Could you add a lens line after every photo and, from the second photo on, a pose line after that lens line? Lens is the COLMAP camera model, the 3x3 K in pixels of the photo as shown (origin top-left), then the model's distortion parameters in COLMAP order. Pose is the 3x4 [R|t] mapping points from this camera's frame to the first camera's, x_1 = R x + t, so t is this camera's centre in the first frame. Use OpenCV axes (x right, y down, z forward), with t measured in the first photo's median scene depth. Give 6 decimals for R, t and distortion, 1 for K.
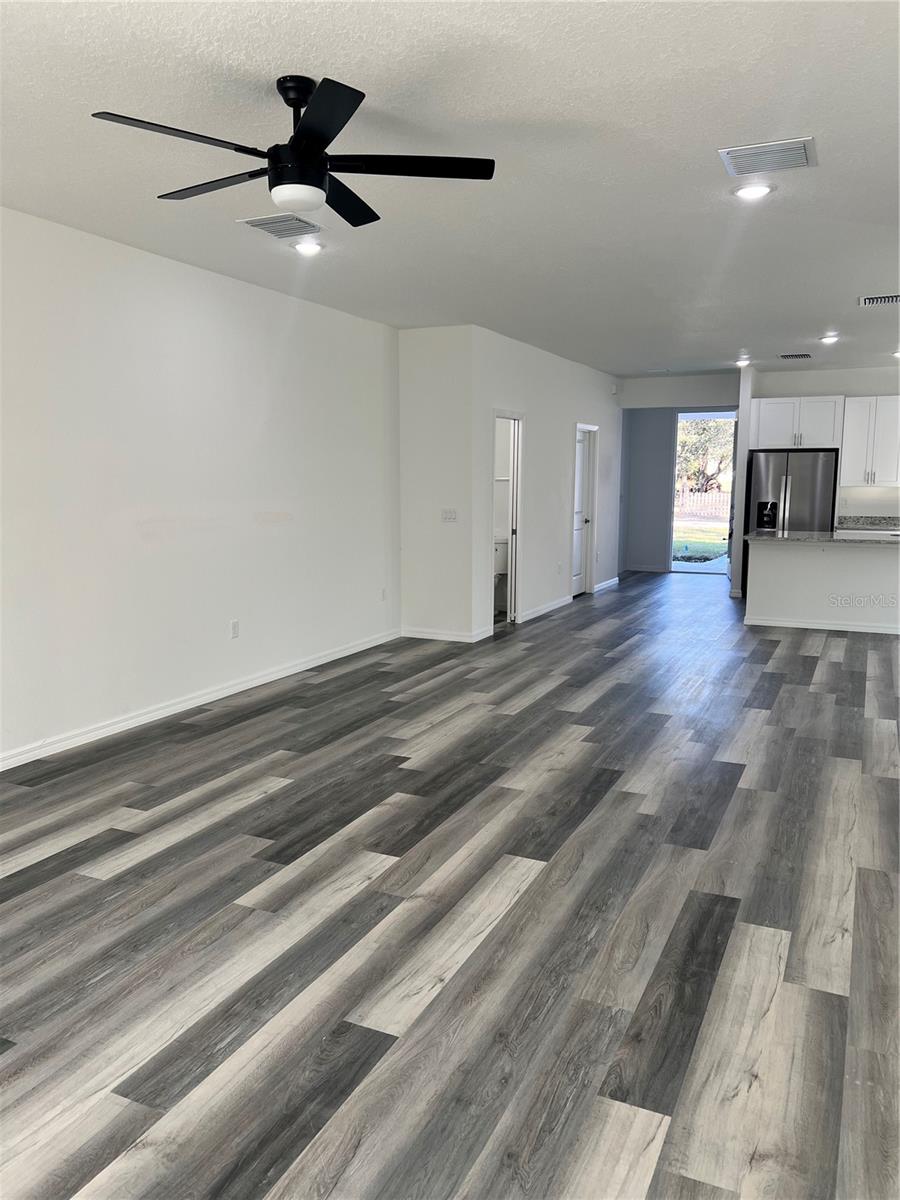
lens RADIAL K [[900.0, 0, 451.0], [0, 900.0, 600.8], [0, 0, 1]] dist [0.067607, -0.075346]
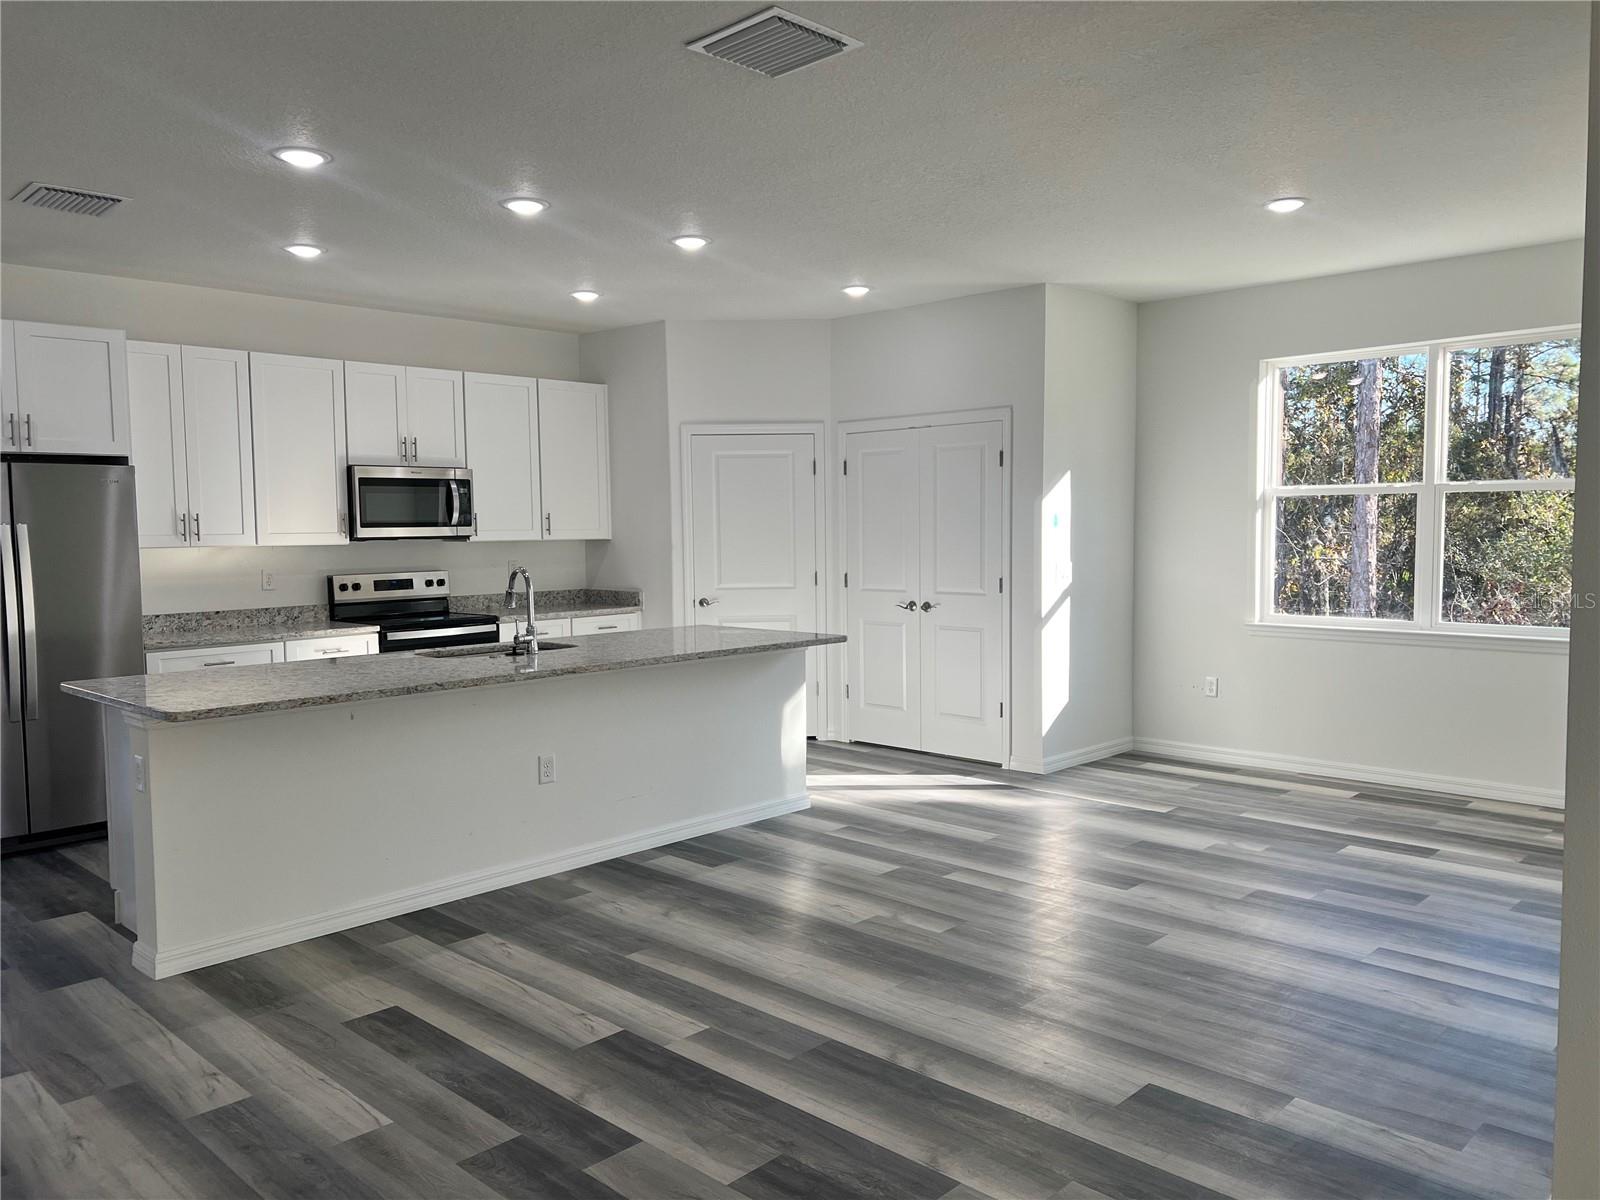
lens RADIAL K [[1200.0, 0, 818.0], [0, 1200.0, 602.2], [0, 0, 1]] dist [0.067607, -0.075346]
pose [[0.319921, -0.069998, 0.944855, -0.001225], [0.137929, 0.990084, 0.026647, -0.144275], [-0.937351, 0.121798, 0.326403, 1.041672]]
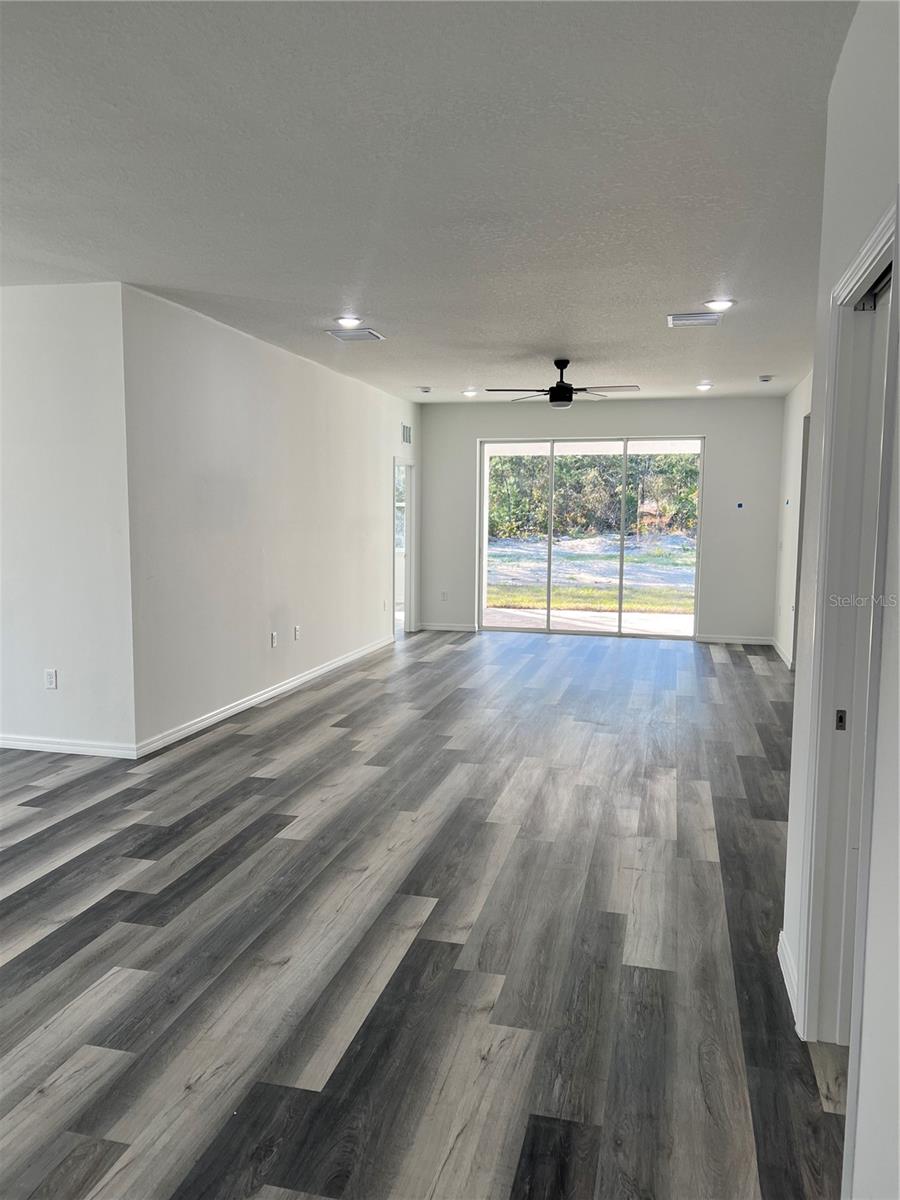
lens RADIAL K [[900.0, 0, 449.2], [0, 900.0, 601.4], [0, 0, 1]] dist [0.067607, -0.075346]
pose [[-0.982396, 0.008407, -0.186622, 0.338541], [-0.035272, 0.972671, 0.229493, -0.264503], [0.183452, 0.232035, -0.955251, 1.919254]]
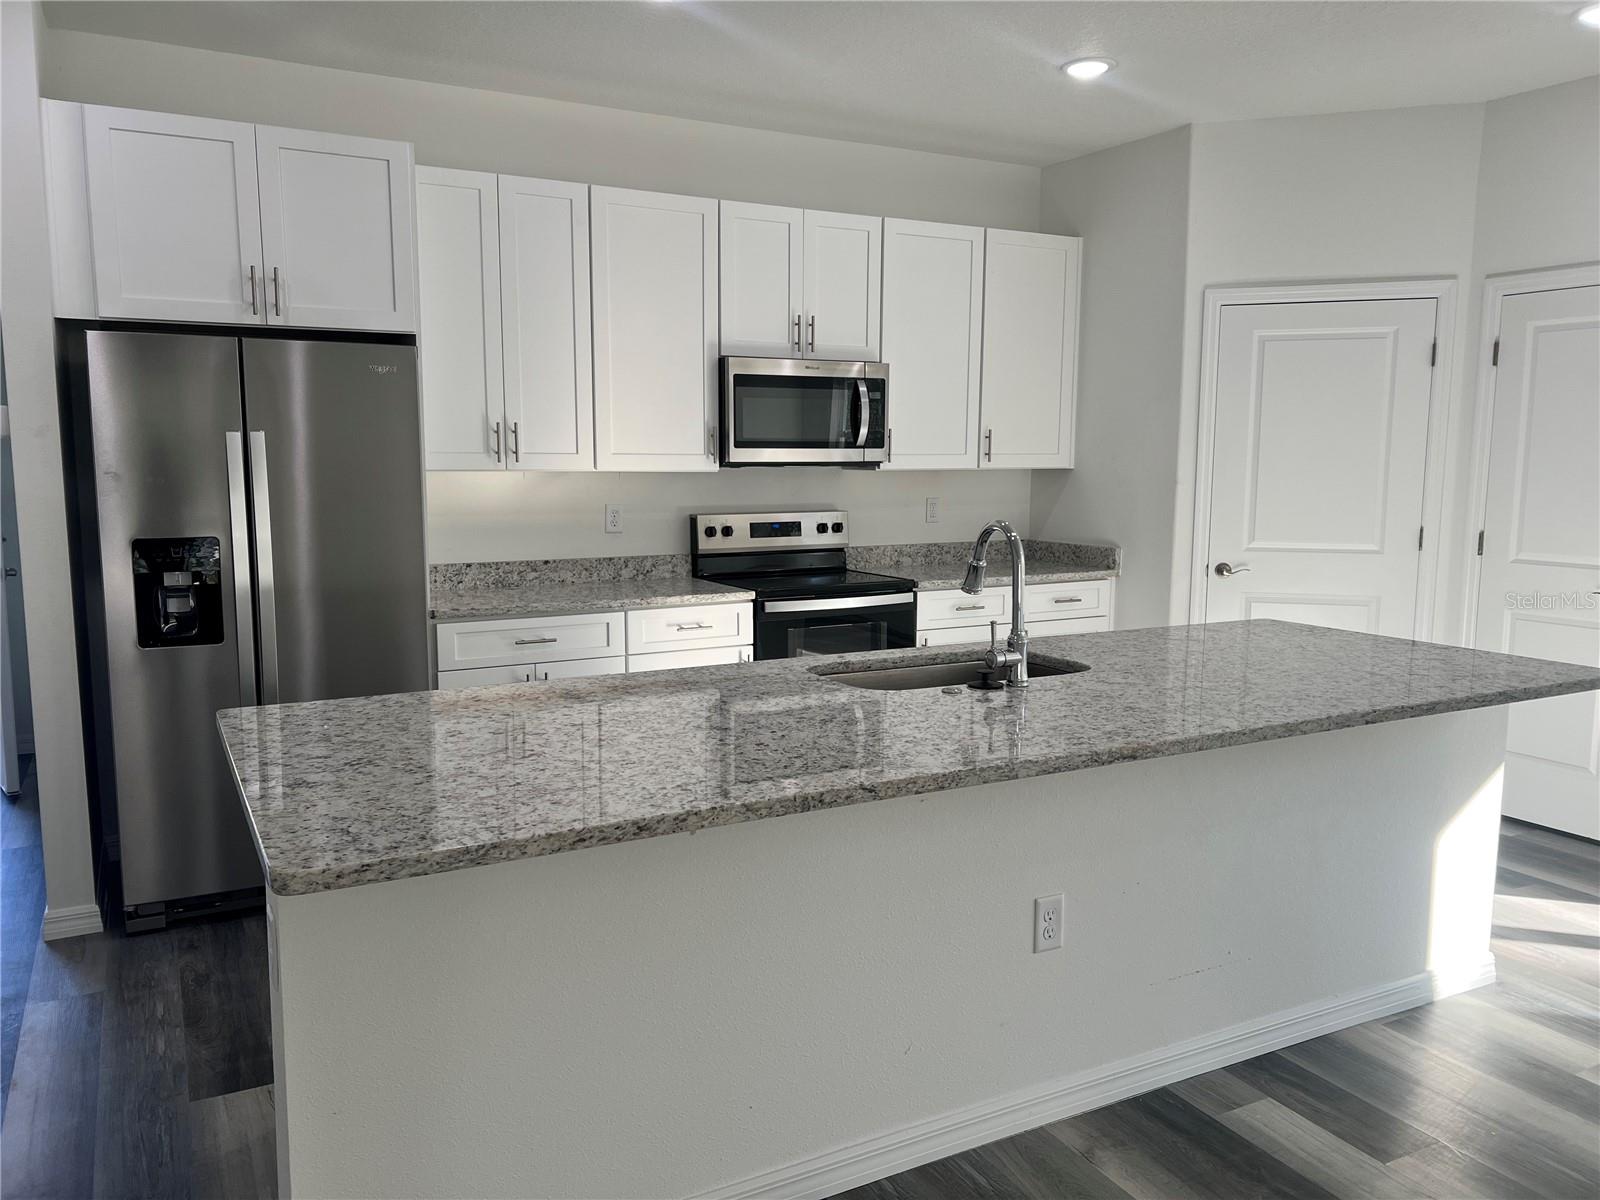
lens RADIAL K [[1200.0, 0, 798.4], [0, 1200.0, 615.1], [0, 0, 1]] dist [0.067607, -0.075346]
pose [[0.599466, -0.109192, 0.792917, 0.375539], [0.105380, 0.992794, 0.057046, -0.178148], [-0.793433, 0.049361, 0.606653, 1.337829]]
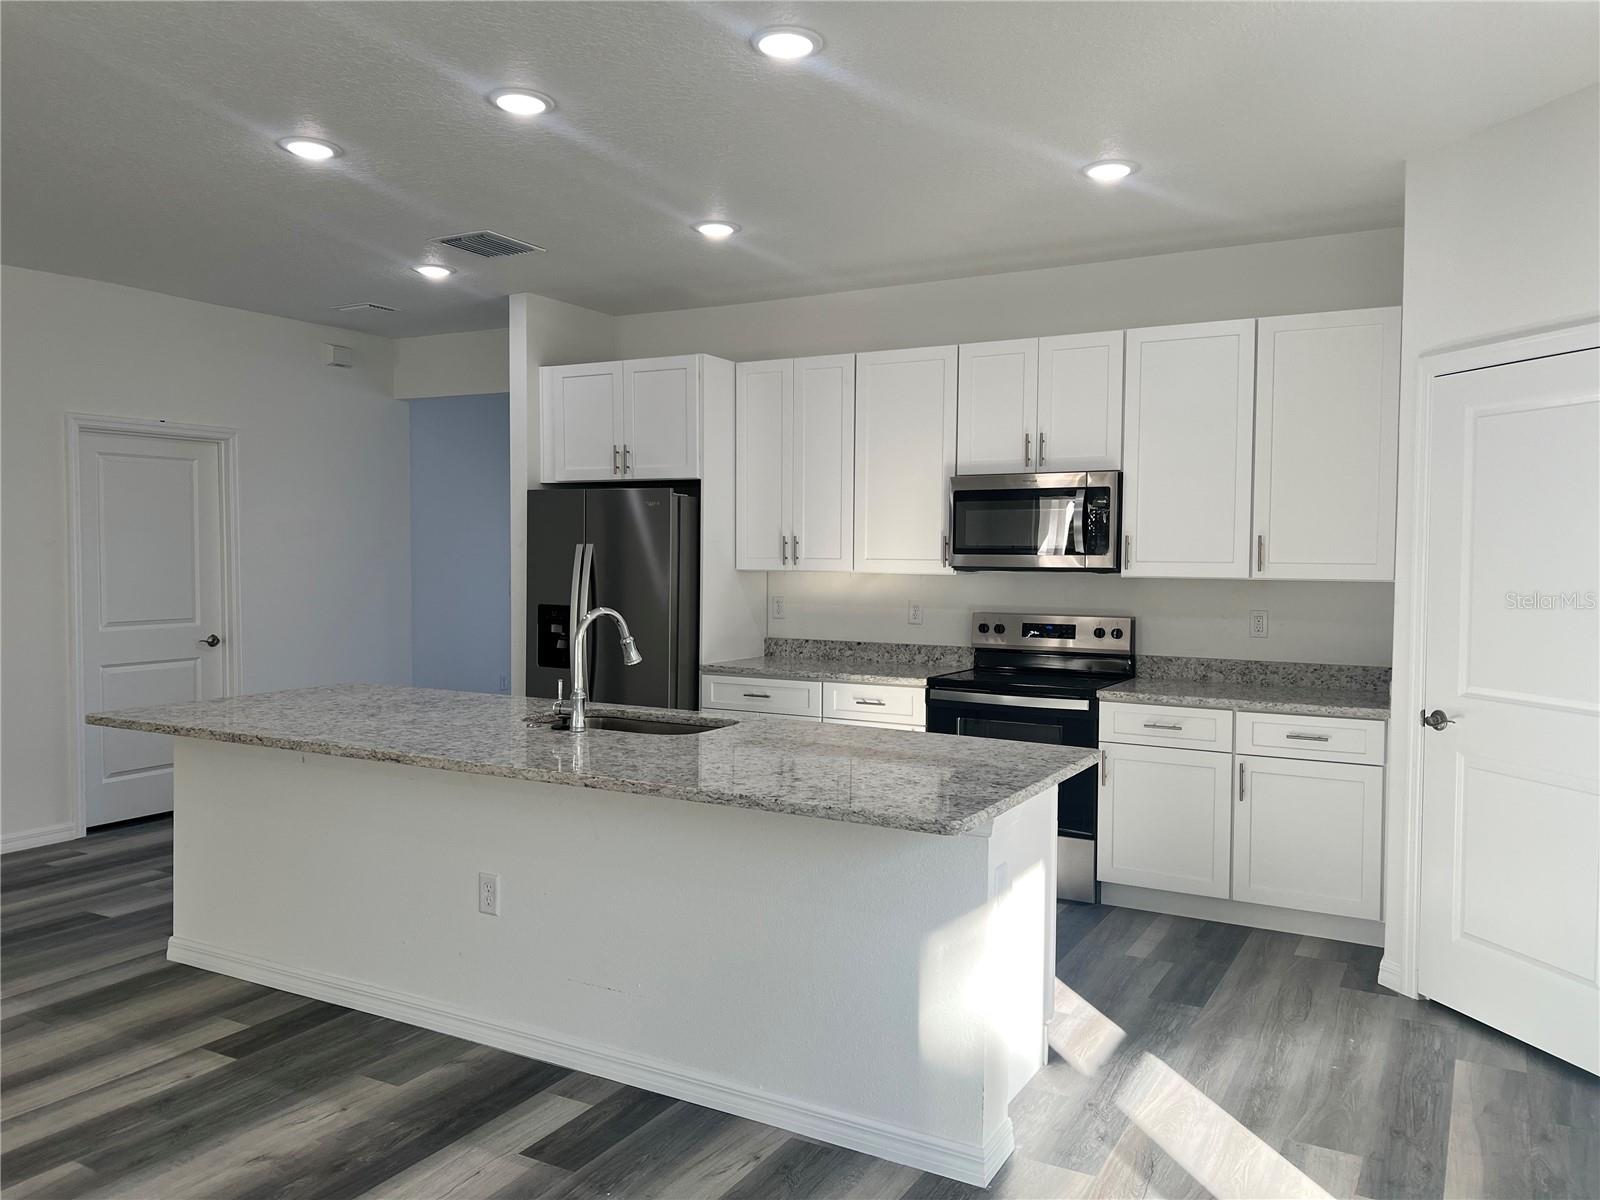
lens RADIAL K [[1200.0, 0, 811.7], [0, 1200.0, 601.3], [0, 0, 1]] dist [0.067607, -0.075346]
pose [[0.996908, 0.008032, -0.078165, 1.017780], [-0.015022, 0.995895, -0.089259, -0.124003], [0.077128, 0.090157, 0.992937, 0.900719]]
